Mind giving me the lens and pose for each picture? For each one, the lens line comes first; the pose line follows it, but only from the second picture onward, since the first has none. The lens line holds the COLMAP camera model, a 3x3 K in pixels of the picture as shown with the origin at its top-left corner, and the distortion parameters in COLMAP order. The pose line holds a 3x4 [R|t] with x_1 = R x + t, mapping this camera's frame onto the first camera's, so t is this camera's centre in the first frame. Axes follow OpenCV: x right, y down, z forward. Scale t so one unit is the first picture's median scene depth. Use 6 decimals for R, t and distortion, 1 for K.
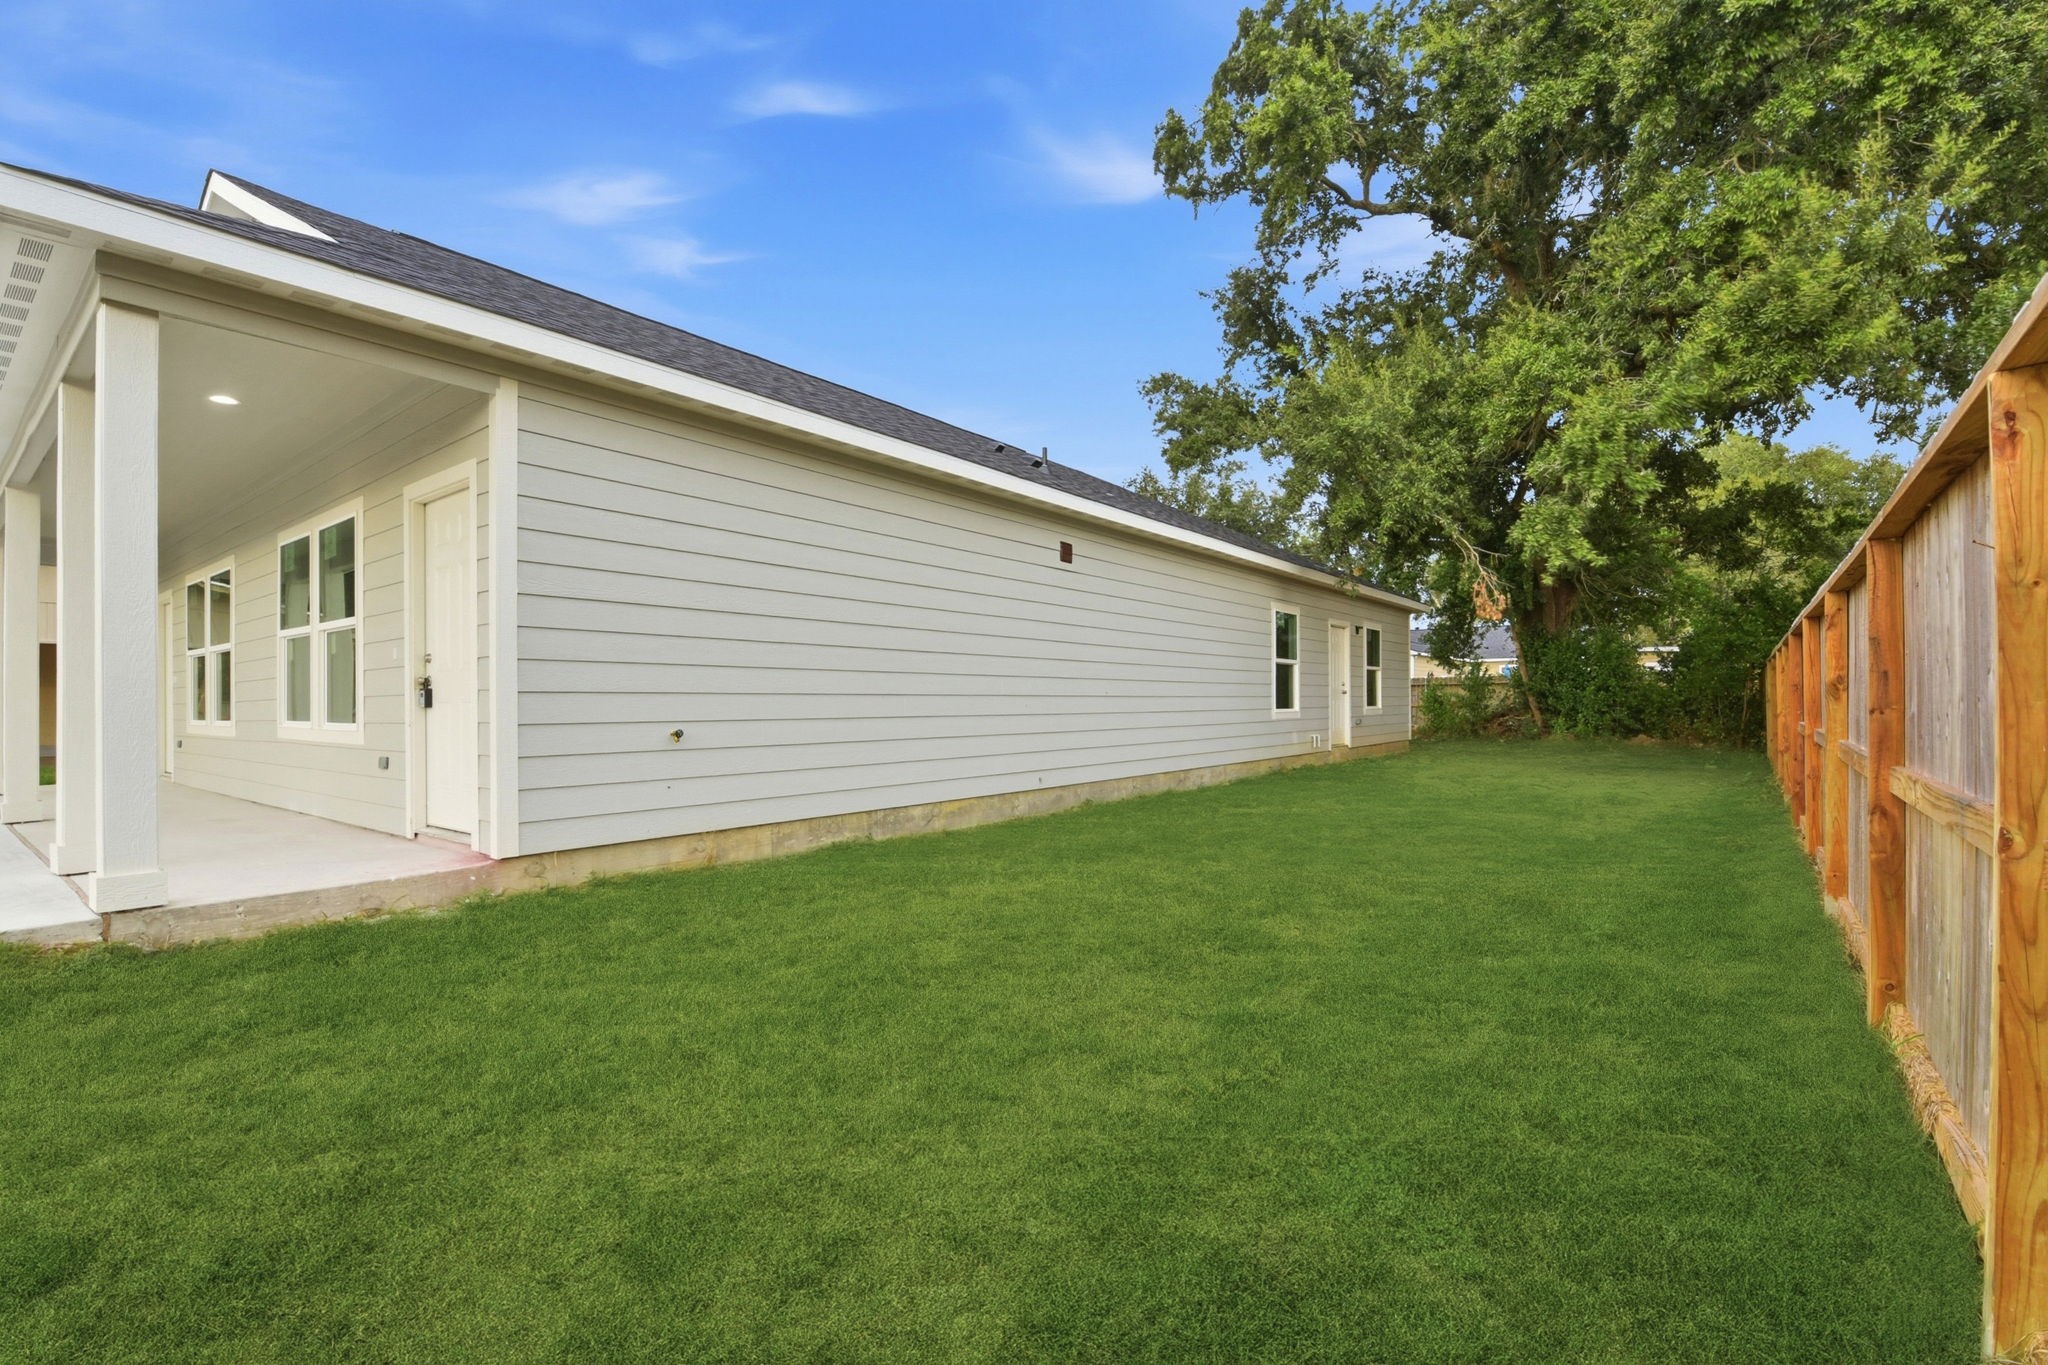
lens RADIAL K [[901.9, 0, 1029.1], [0, 901.9, 700.1], [0, 0, 1]] dist [-0.000664, -0.011173]
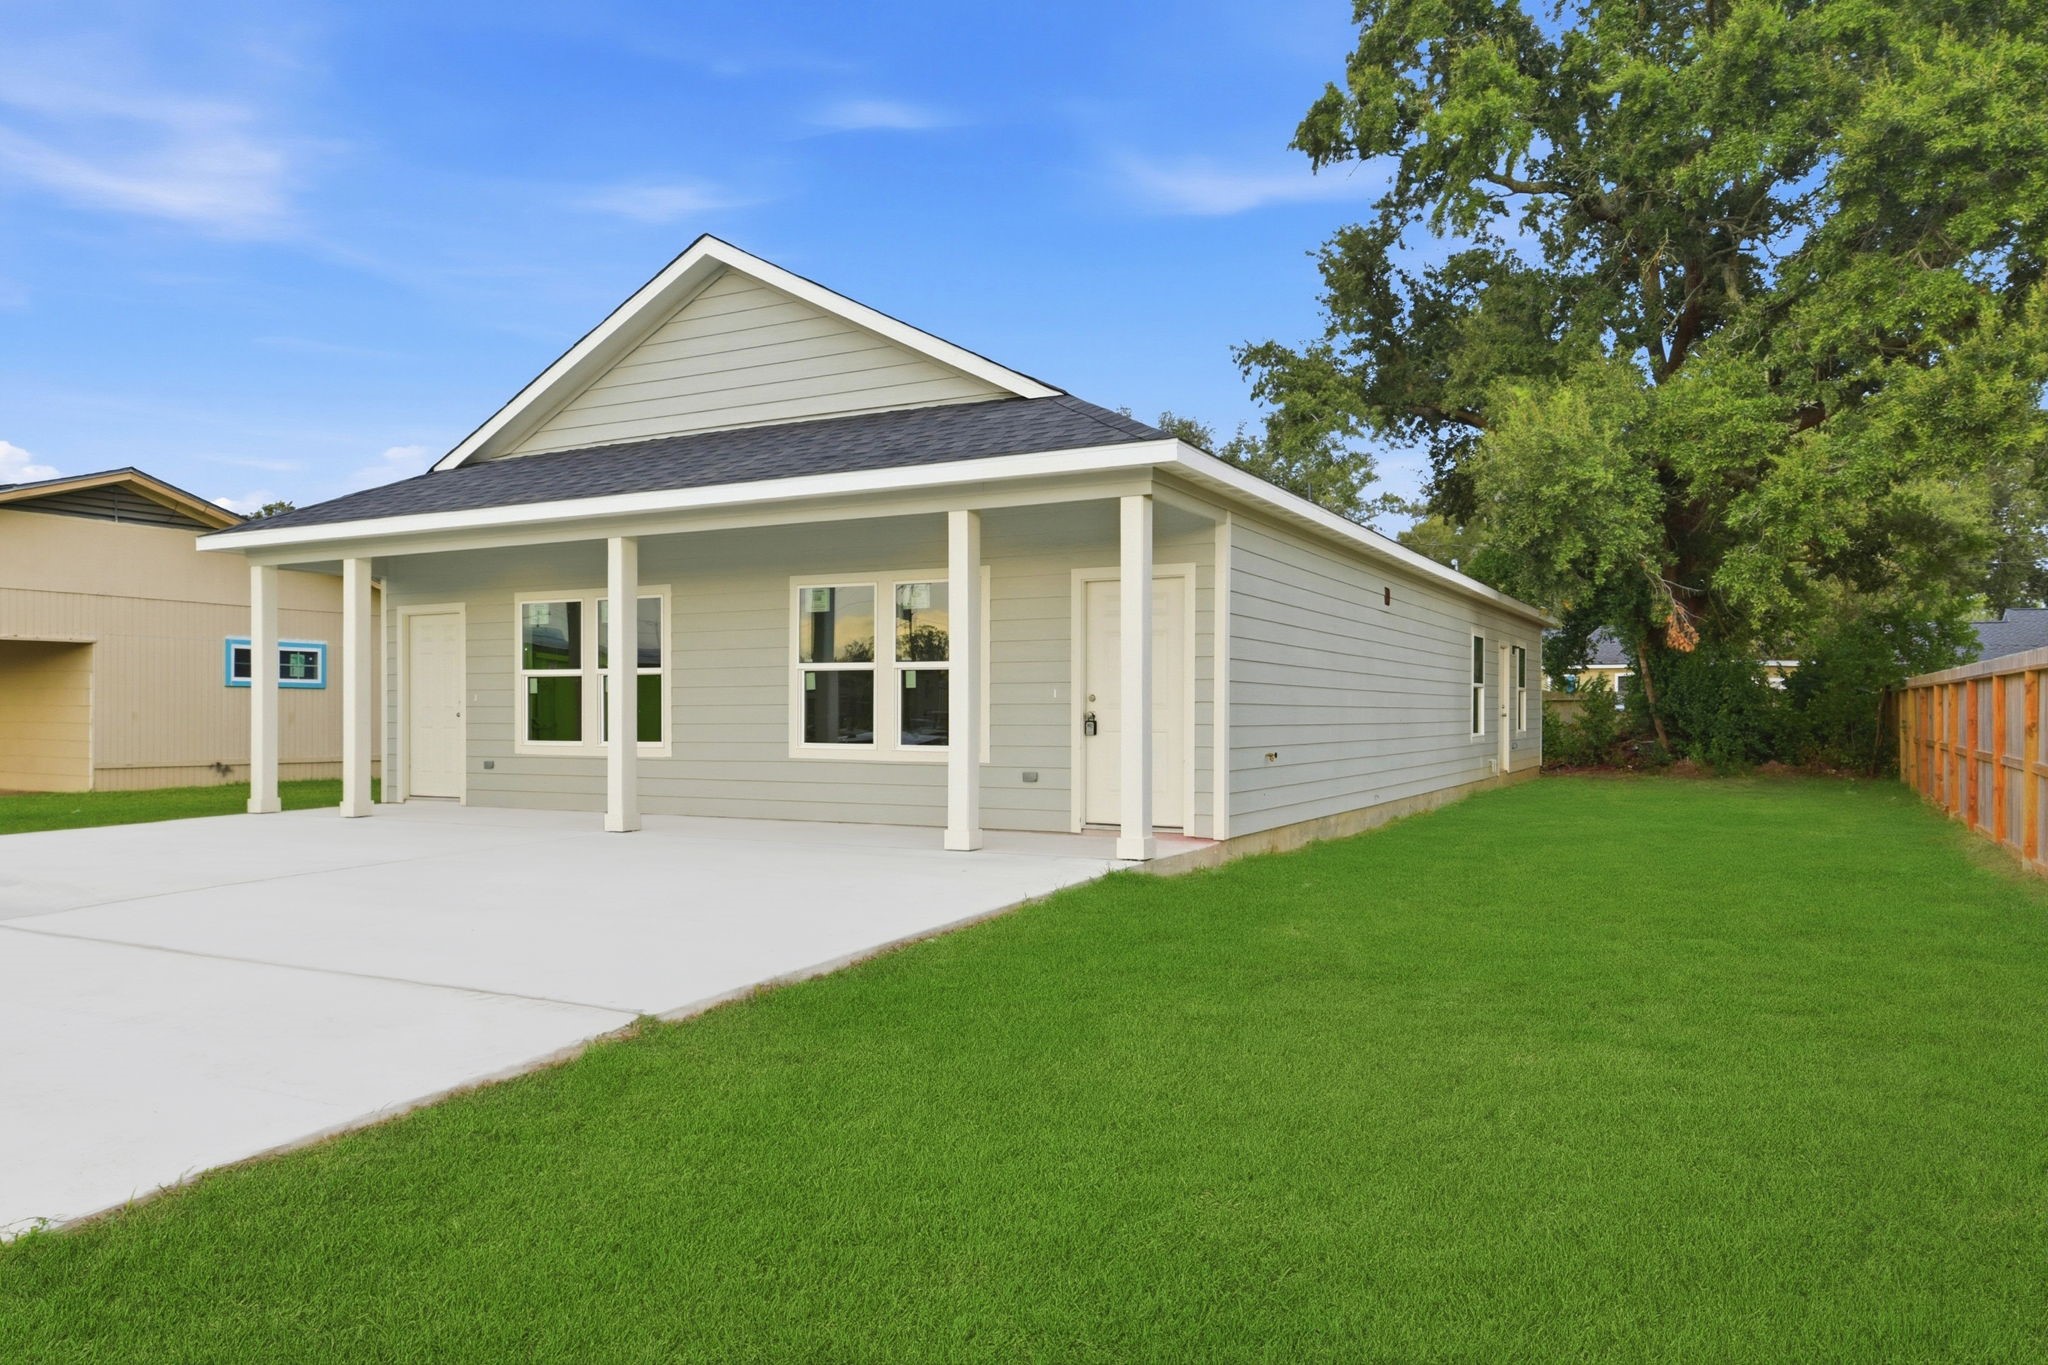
lens RADIAL K [[1361.7, 0, 1027.7], [0, 1361.7, 713.0], [0, 0, 1]] dist [0.027722, 0.002027]
pose [[0.986213, 0.008710, 0.165253, -0.369194], [-0.009397, 0.999950, 0.003372, -0.010252], [-0.165215, -0.004879, 0.986245, -0.331720]]
